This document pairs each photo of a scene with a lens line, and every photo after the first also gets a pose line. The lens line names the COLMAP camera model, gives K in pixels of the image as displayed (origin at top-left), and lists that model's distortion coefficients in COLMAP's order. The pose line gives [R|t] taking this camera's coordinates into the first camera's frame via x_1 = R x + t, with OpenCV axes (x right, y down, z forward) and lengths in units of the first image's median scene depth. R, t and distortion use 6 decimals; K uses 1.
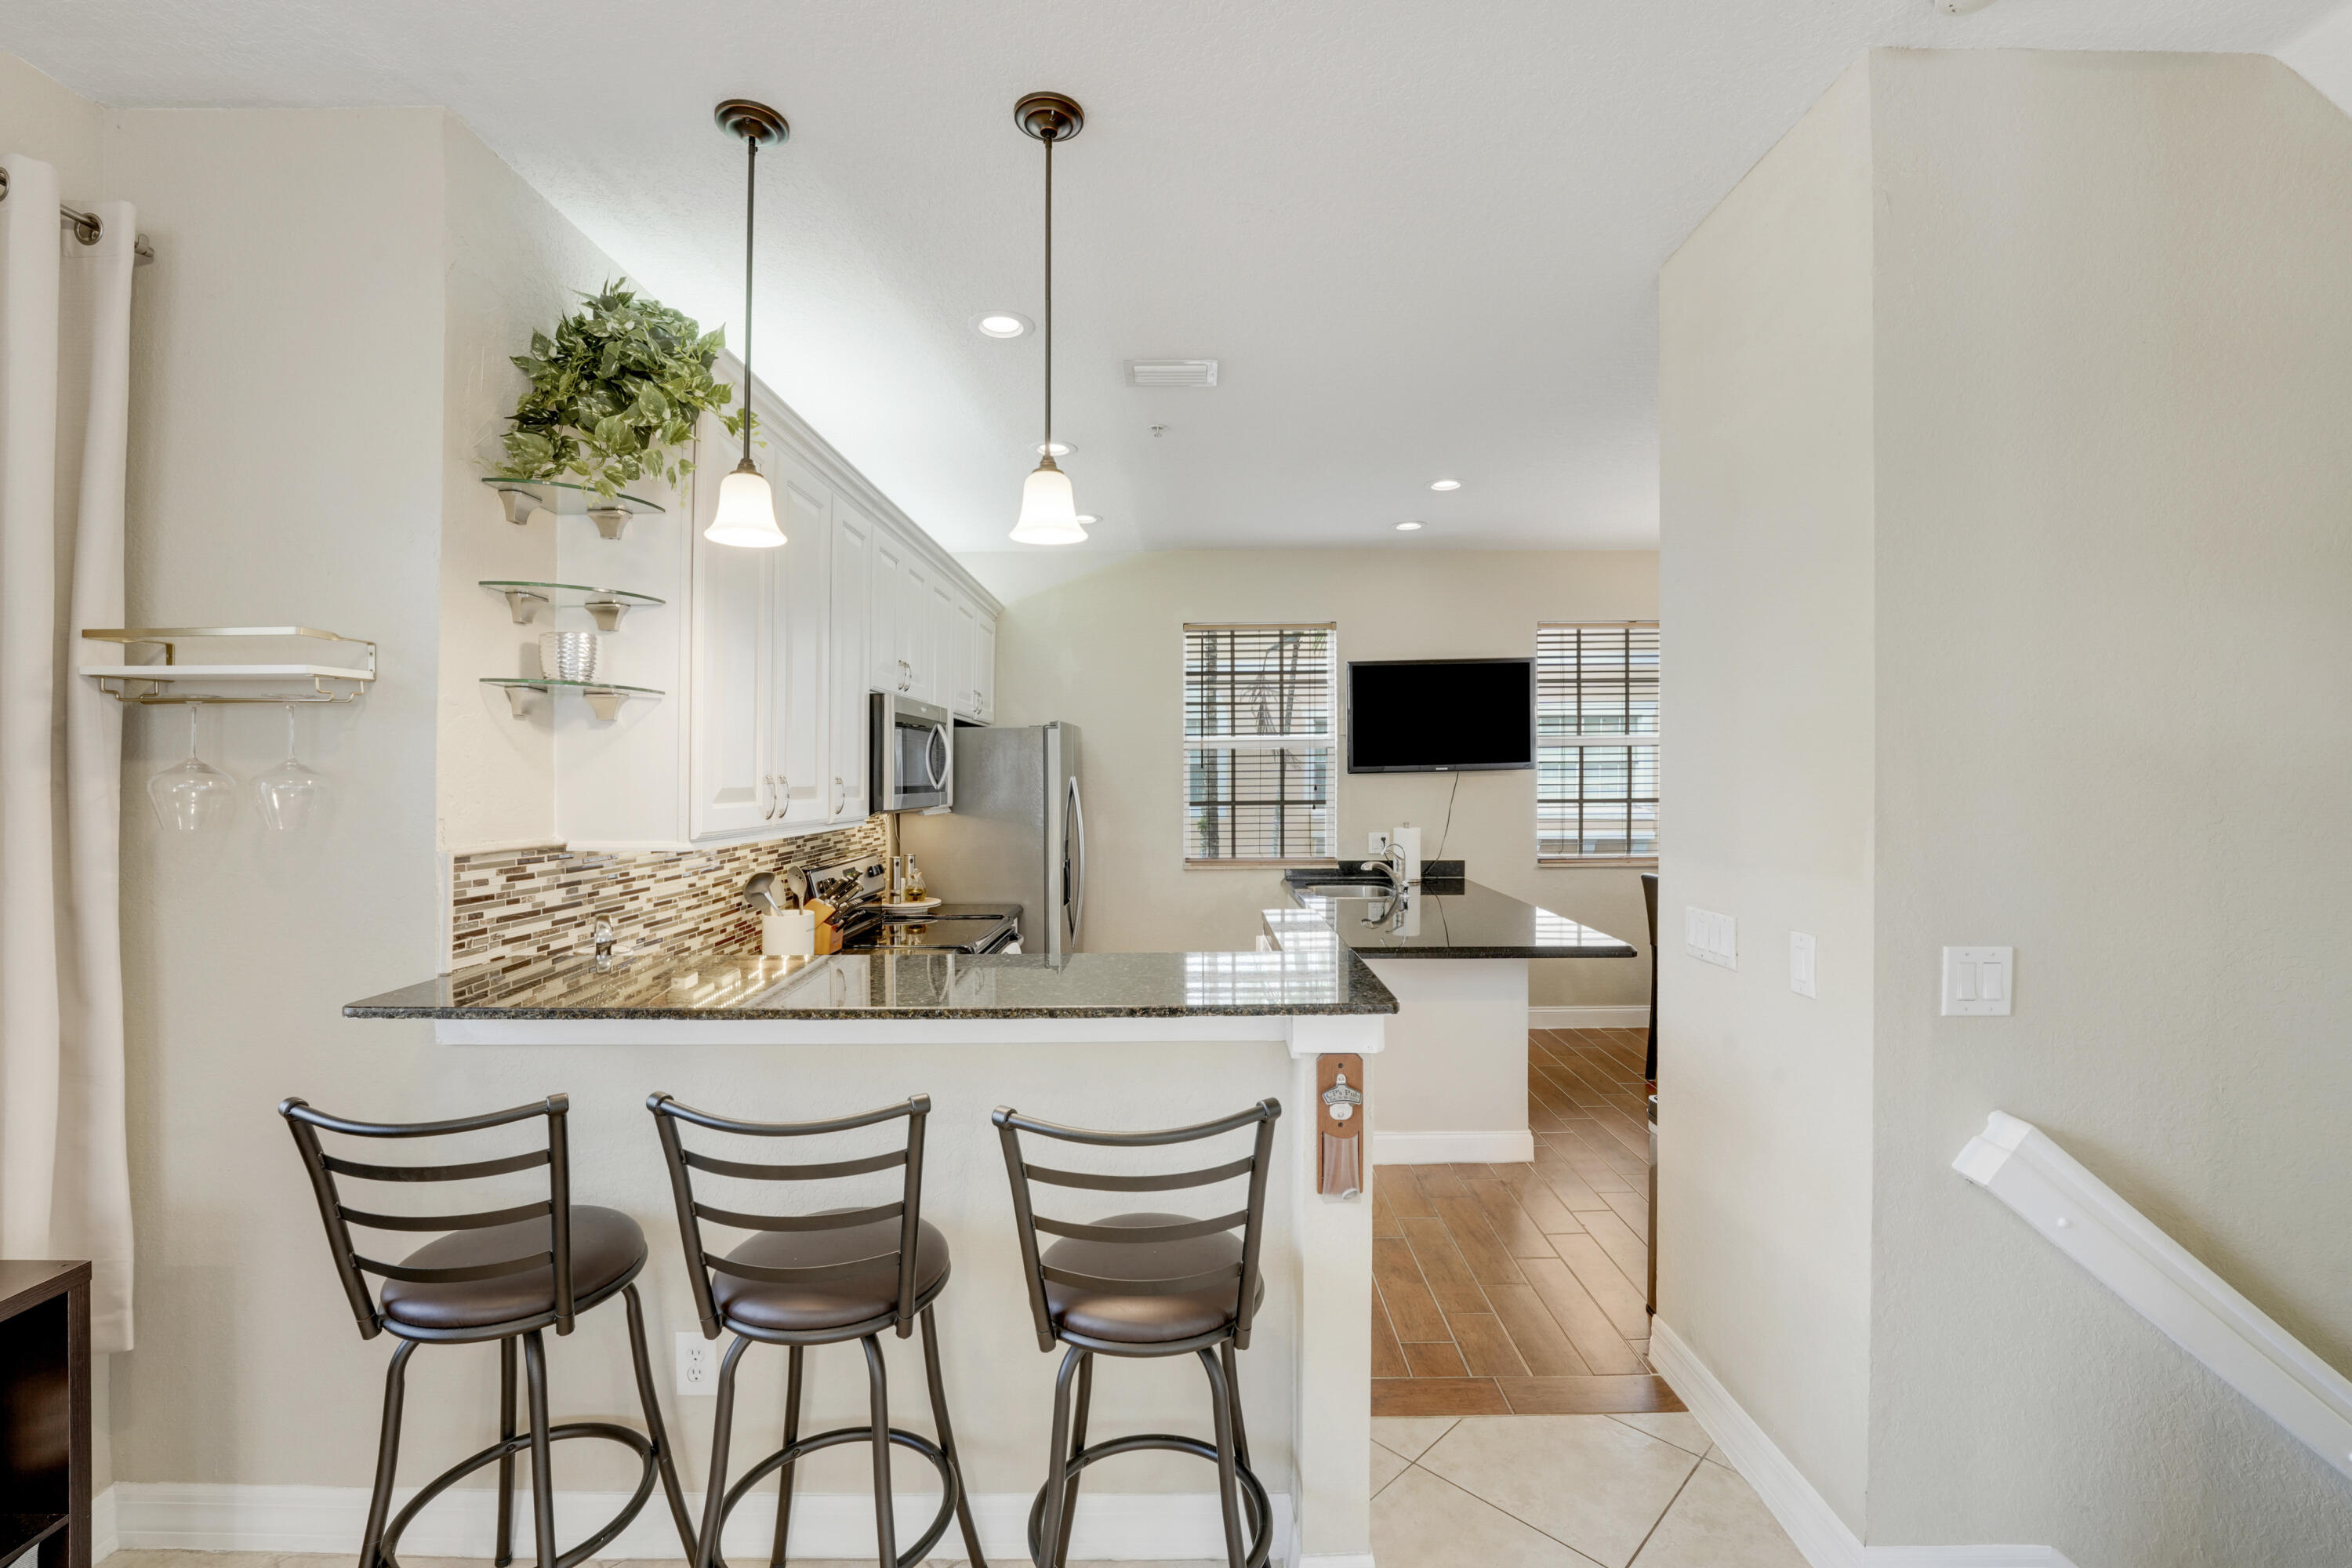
lens RADIAL K [[965.9, 0, 1180.5], [0, 965.9, 775.4], [0, 0, 1]] dist [-0.023804, -0.000164]
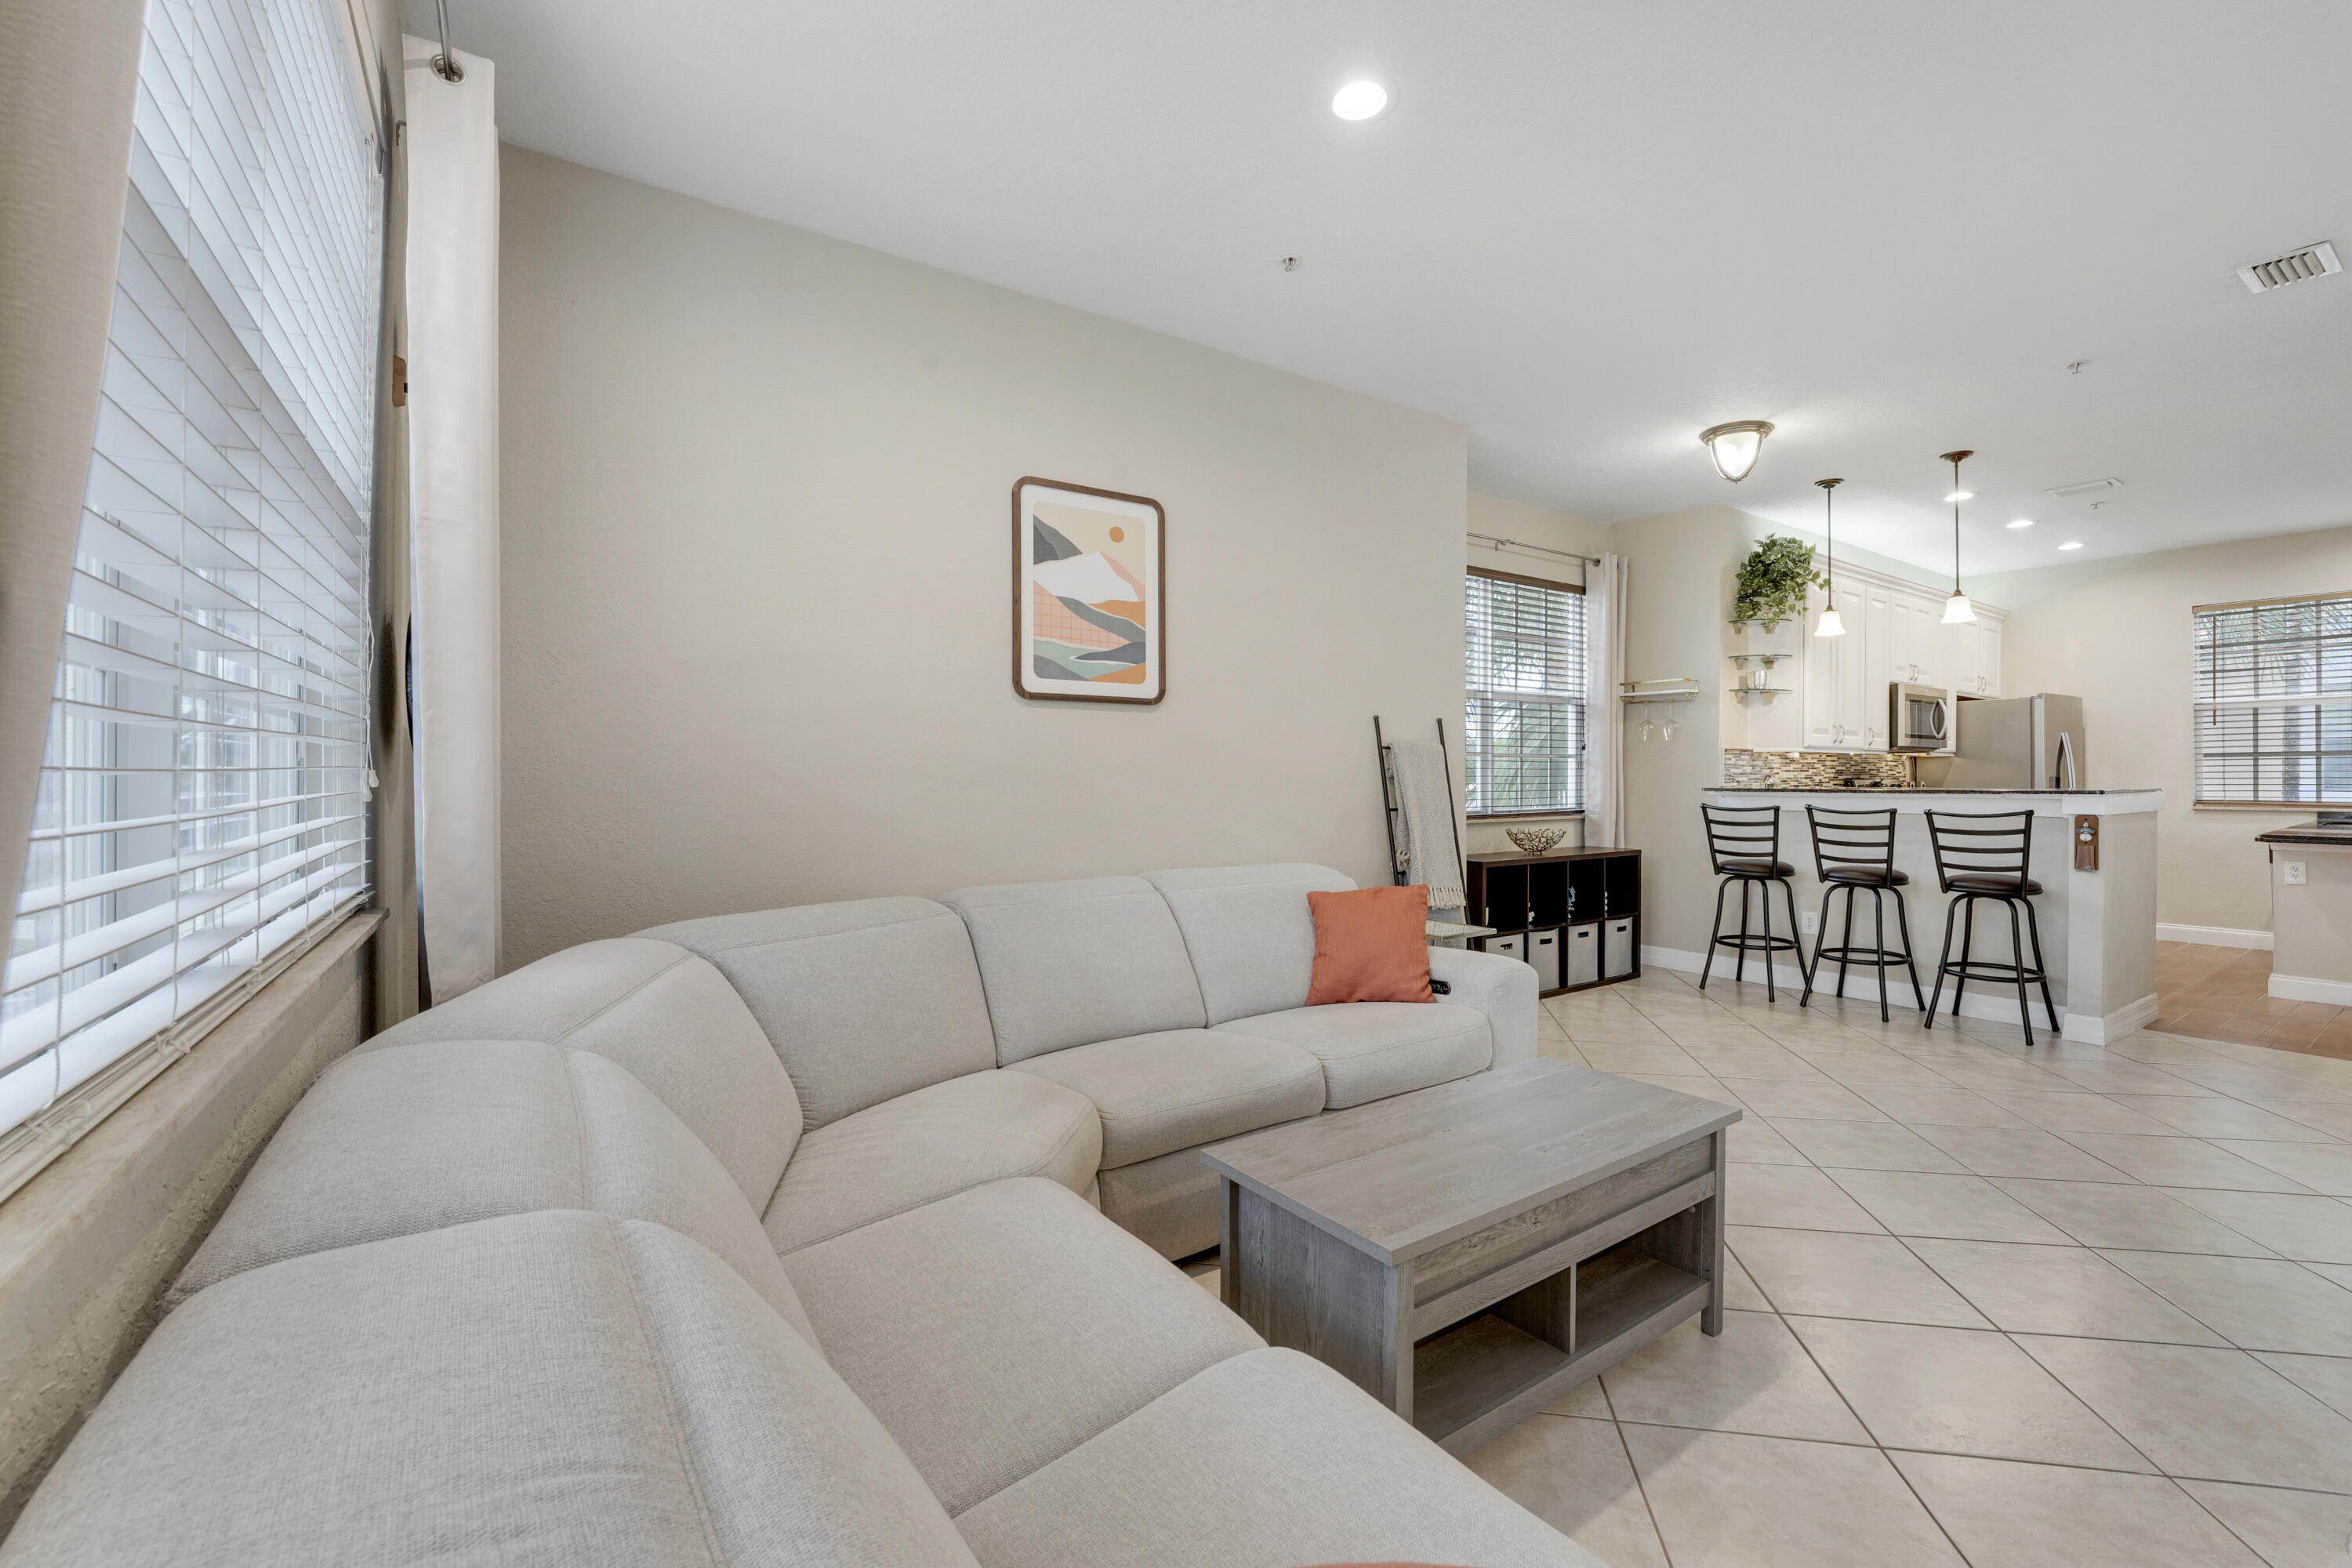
lens RADIAL K [[965.9, 0, 1185.8], [0, 965.9, 774.8], [0, 0, 1]] dist [-0.023804, -0.000164]
pose [[0.561857, 0.003356, -0.827227, 0.718147], [-0.001847, 0.999994, 0.002803, 0.144180], [0.827232, -0.000047, 0.561860, -1.909022]]
